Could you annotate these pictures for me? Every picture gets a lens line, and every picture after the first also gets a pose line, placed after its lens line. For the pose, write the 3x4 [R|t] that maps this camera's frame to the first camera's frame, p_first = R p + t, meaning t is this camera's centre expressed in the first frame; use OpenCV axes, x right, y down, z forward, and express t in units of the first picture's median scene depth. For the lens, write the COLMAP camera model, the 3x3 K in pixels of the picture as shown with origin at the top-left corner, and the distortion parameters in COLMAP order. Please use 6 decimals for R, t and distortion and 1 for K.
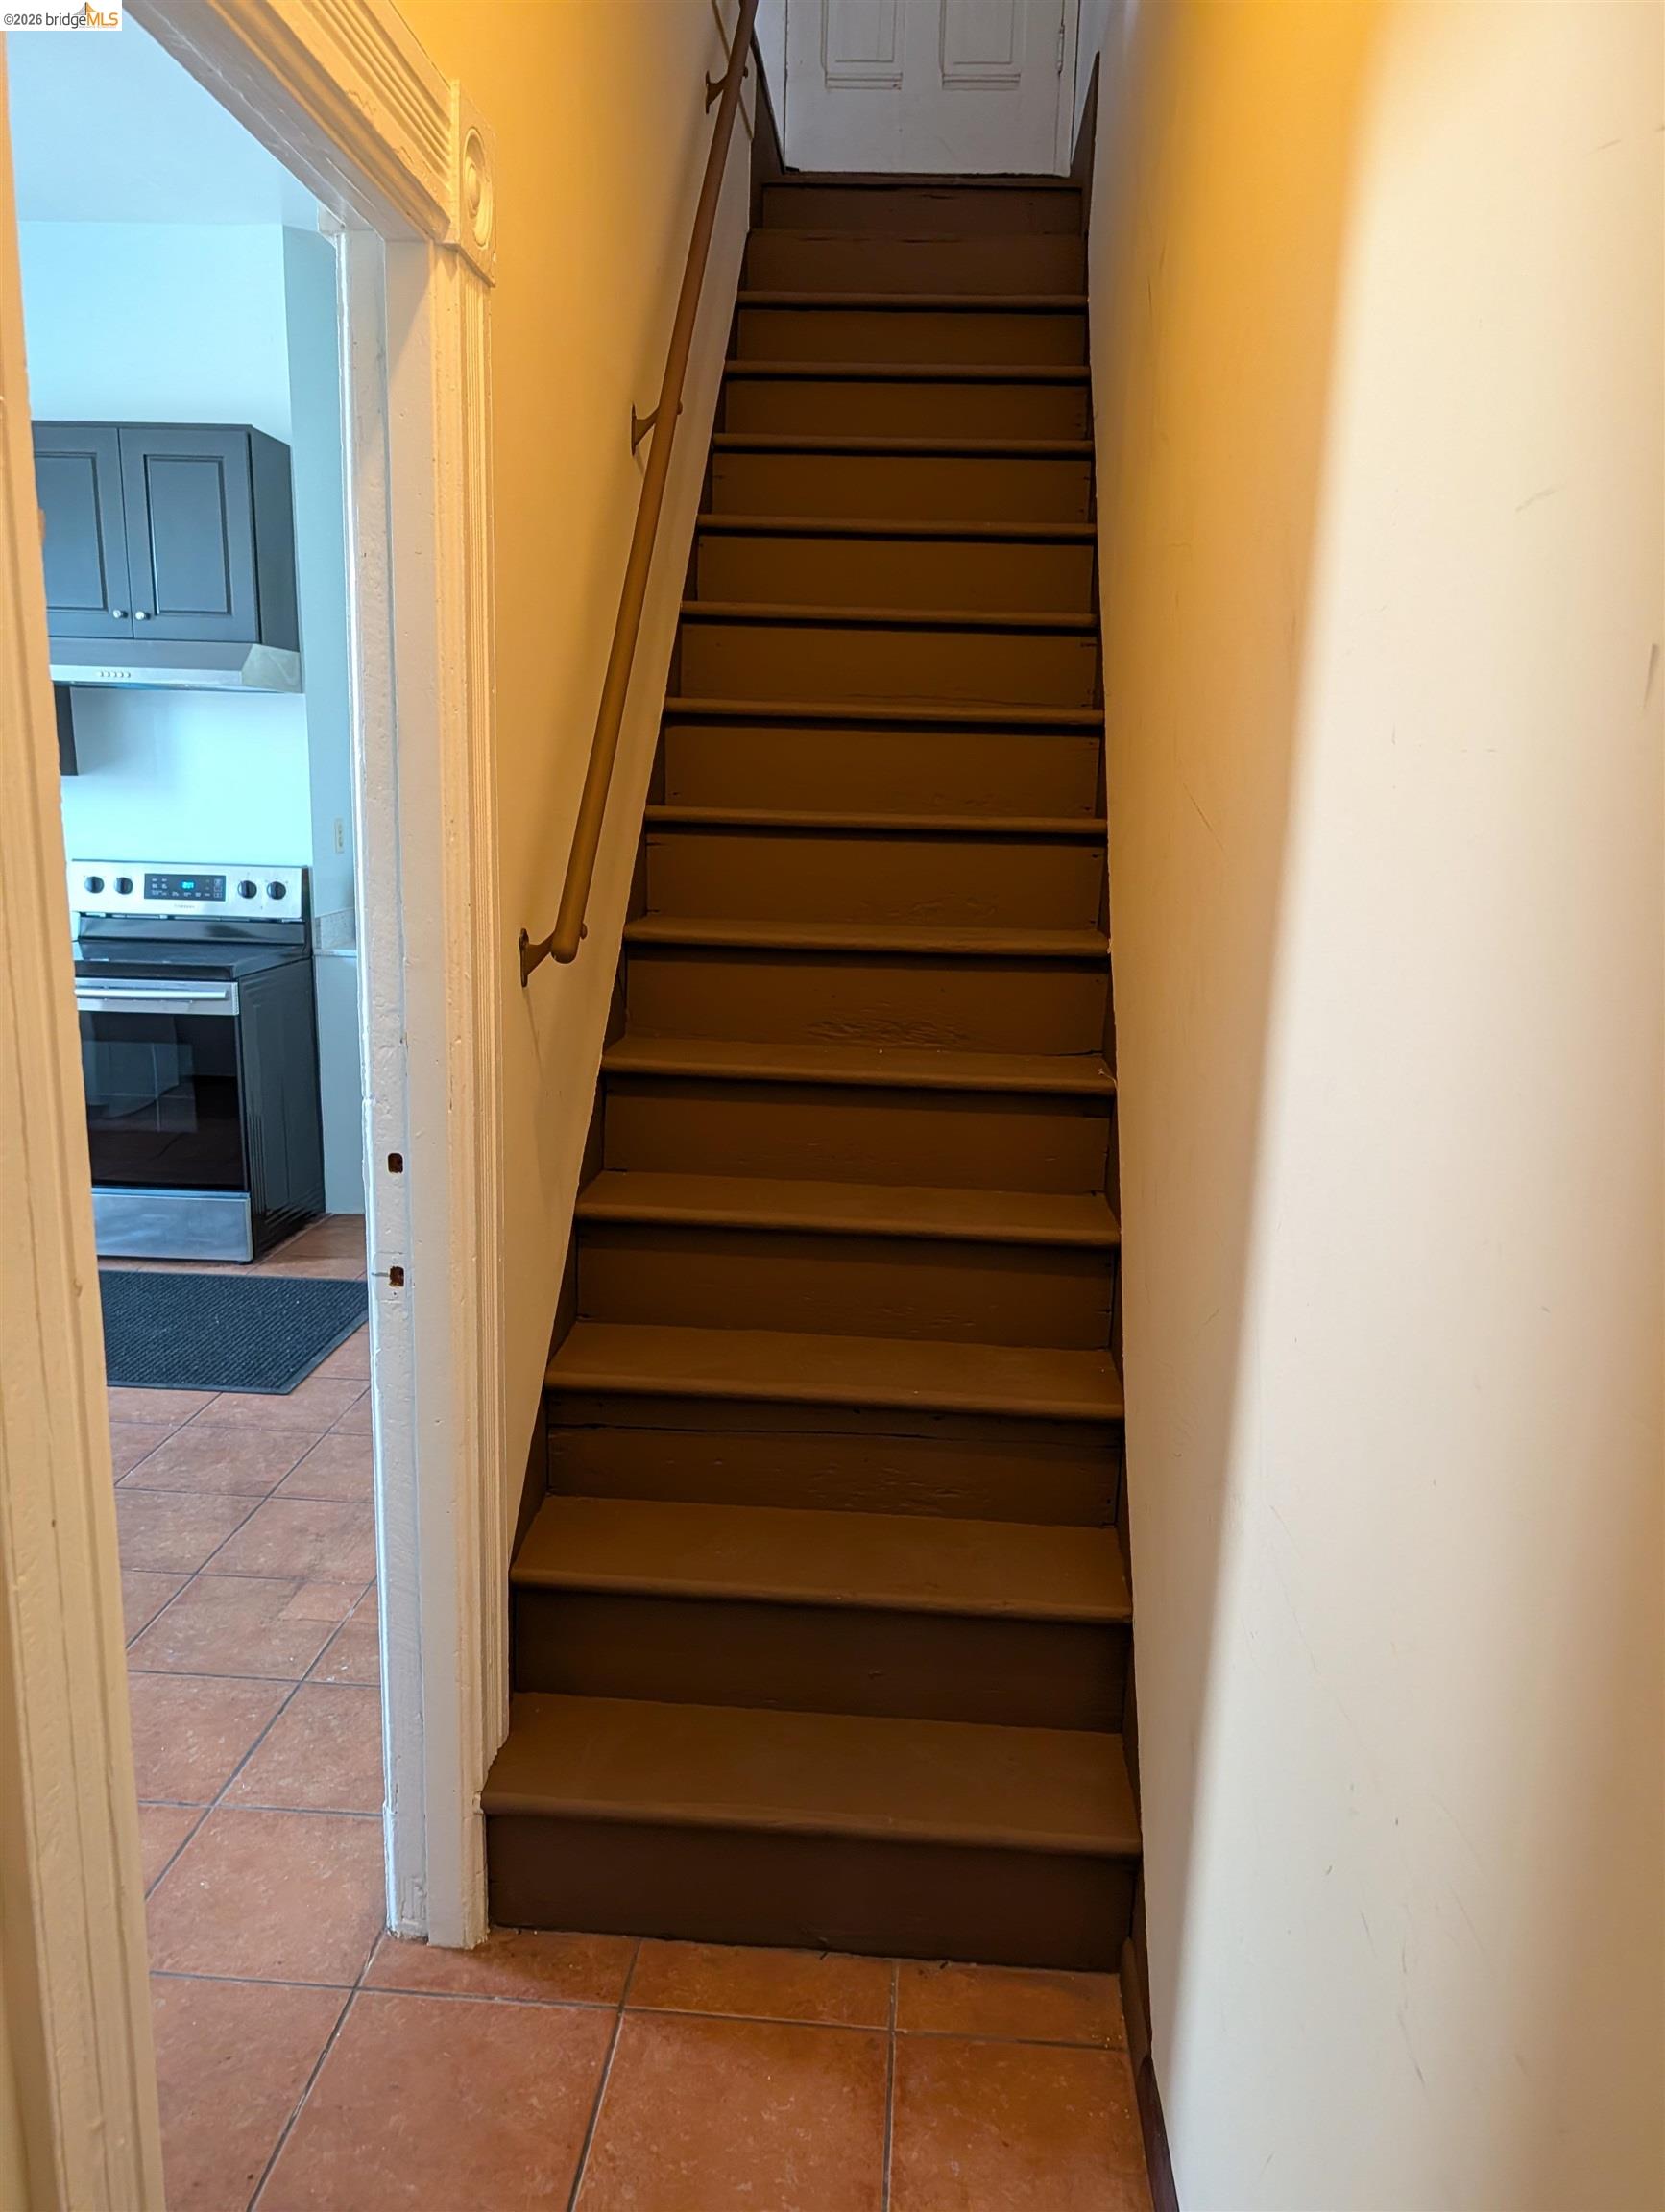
lens RADIAL K [[1591.2, 0, 823.5], [0, 1591.2, 1151.4], [0, 0, 1]] dist [0.010350, -0.000546]
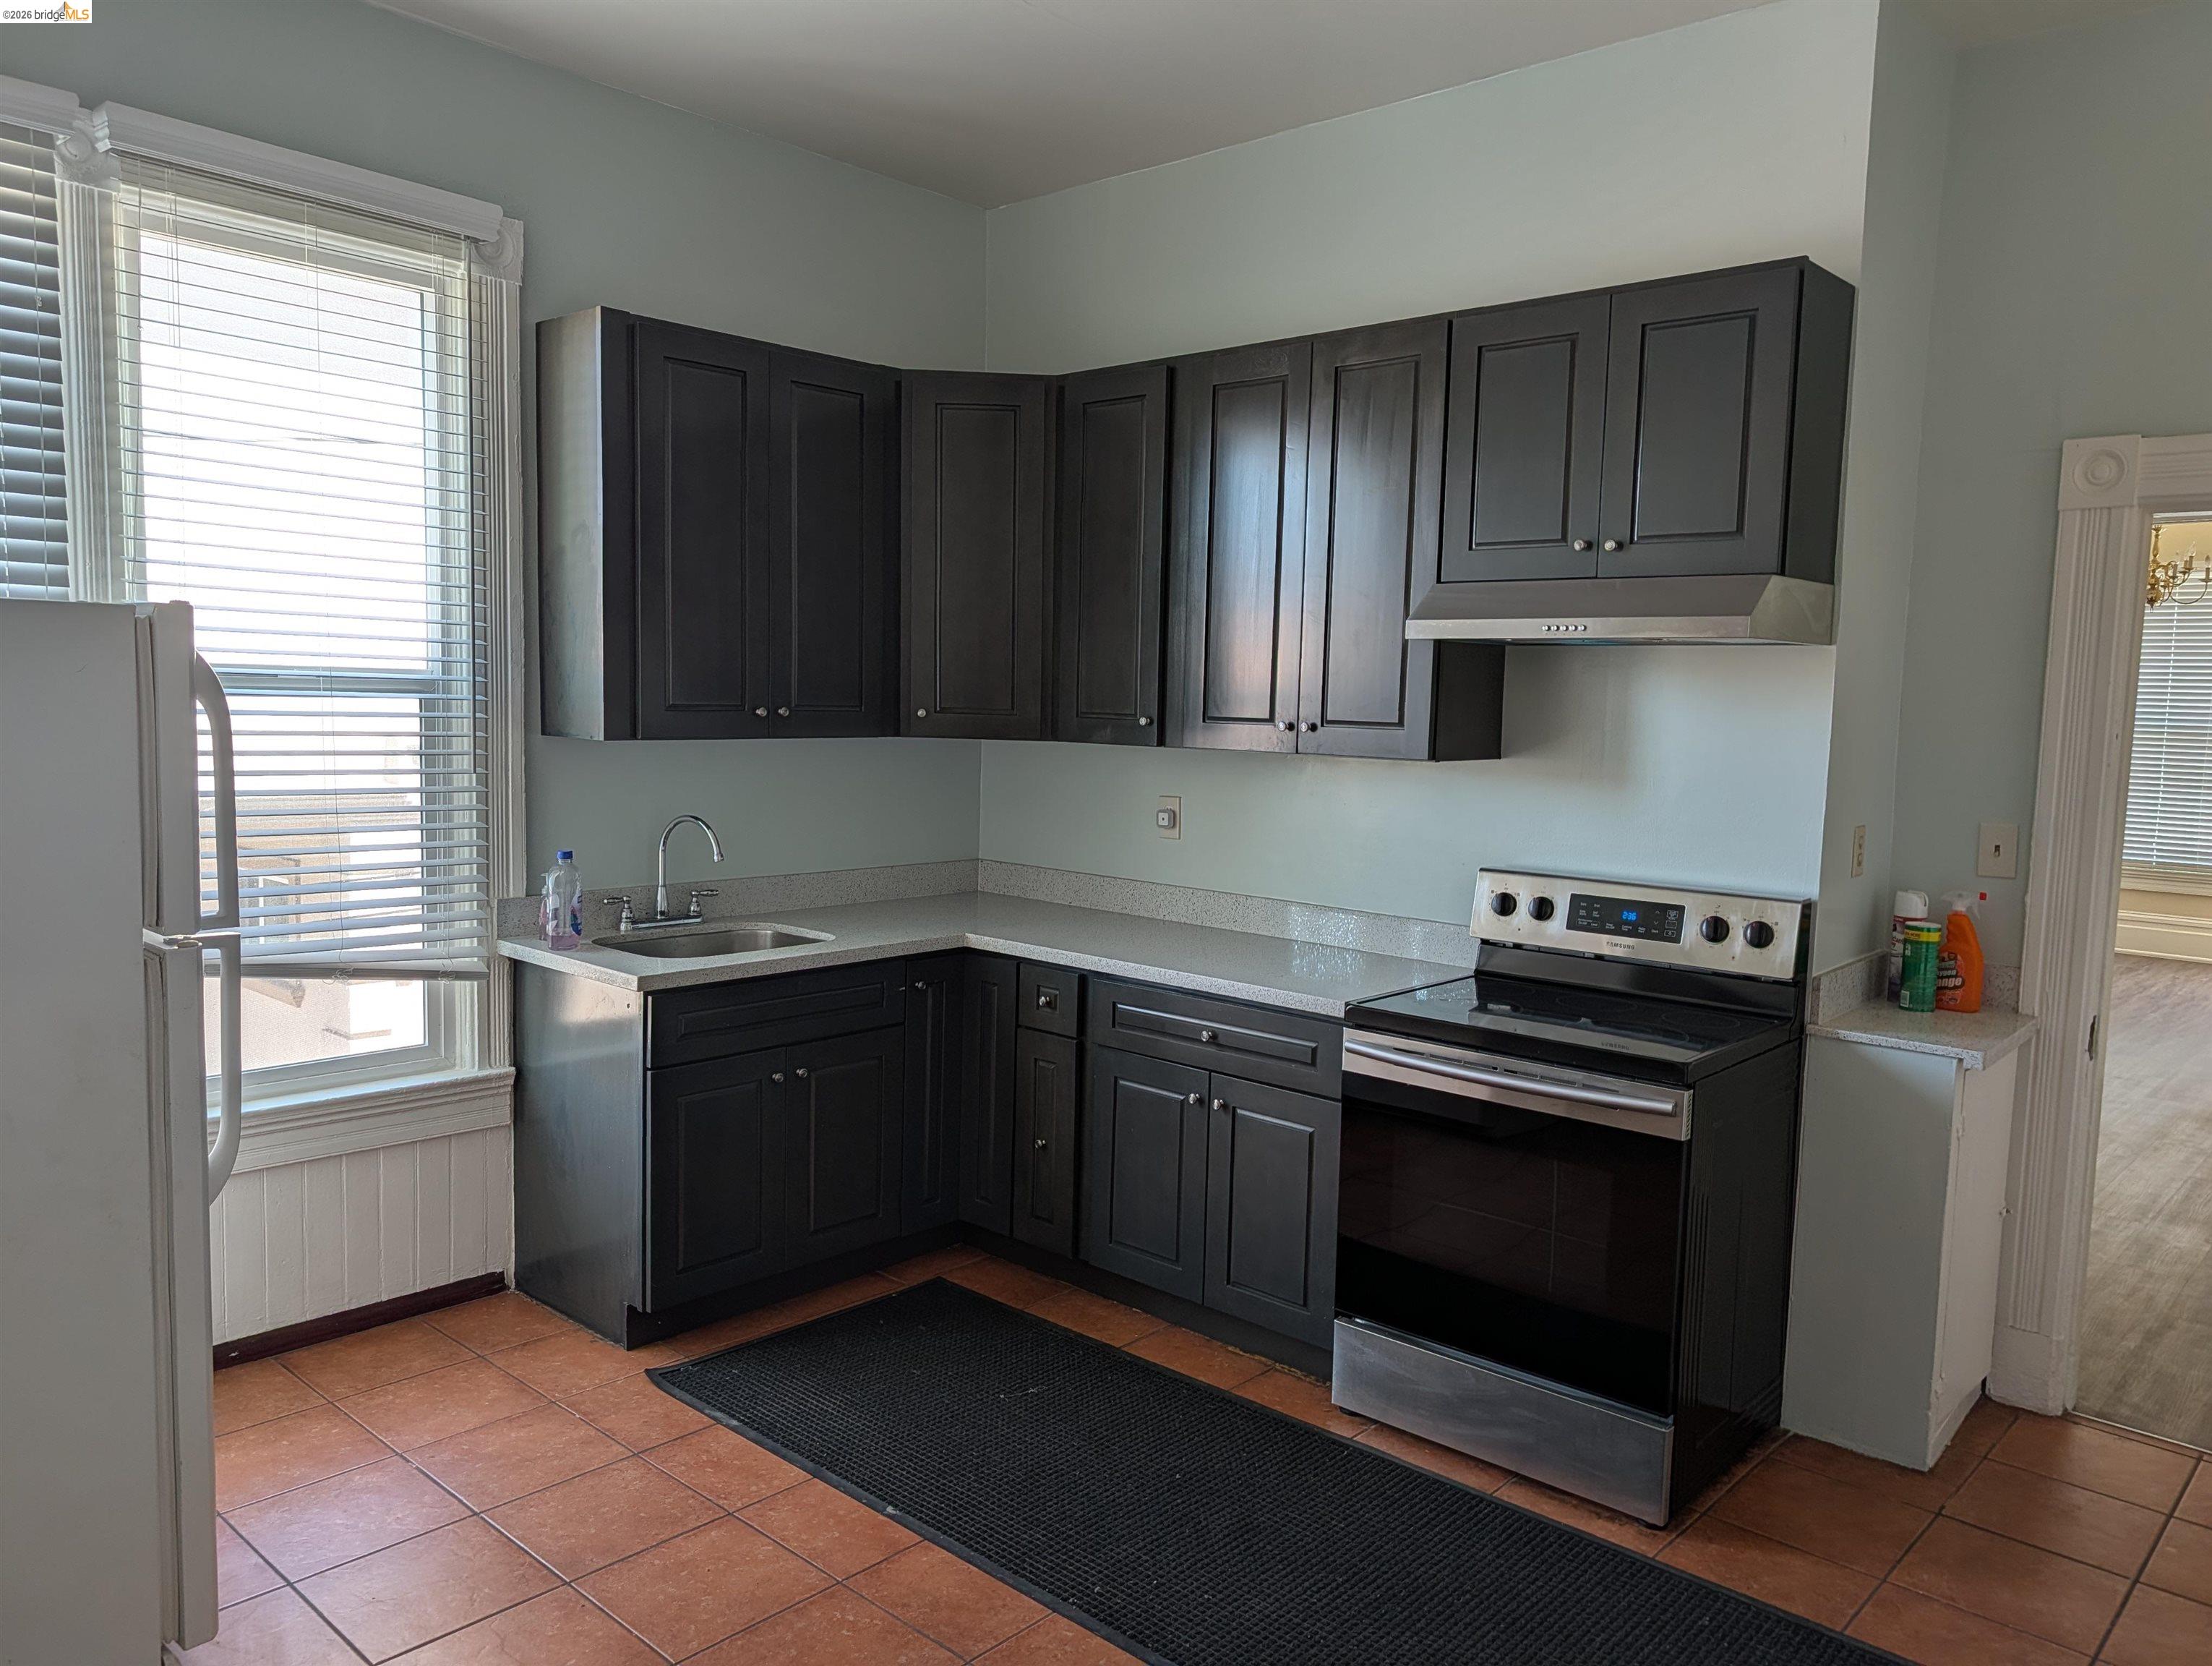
lens RADIAL K [[1581.9, 0, 1105.8], [0, 1581.9, 837.8], [0, 0, 1]] dist [0.008224, -0.000800]
pose [[0.778269, 0.048393, -0.626064, -0.148582], [-0.146854, 0.983404, -0.106541, -0.096007], [0.610517, 0.174857, 0.772459, 0.327035]]
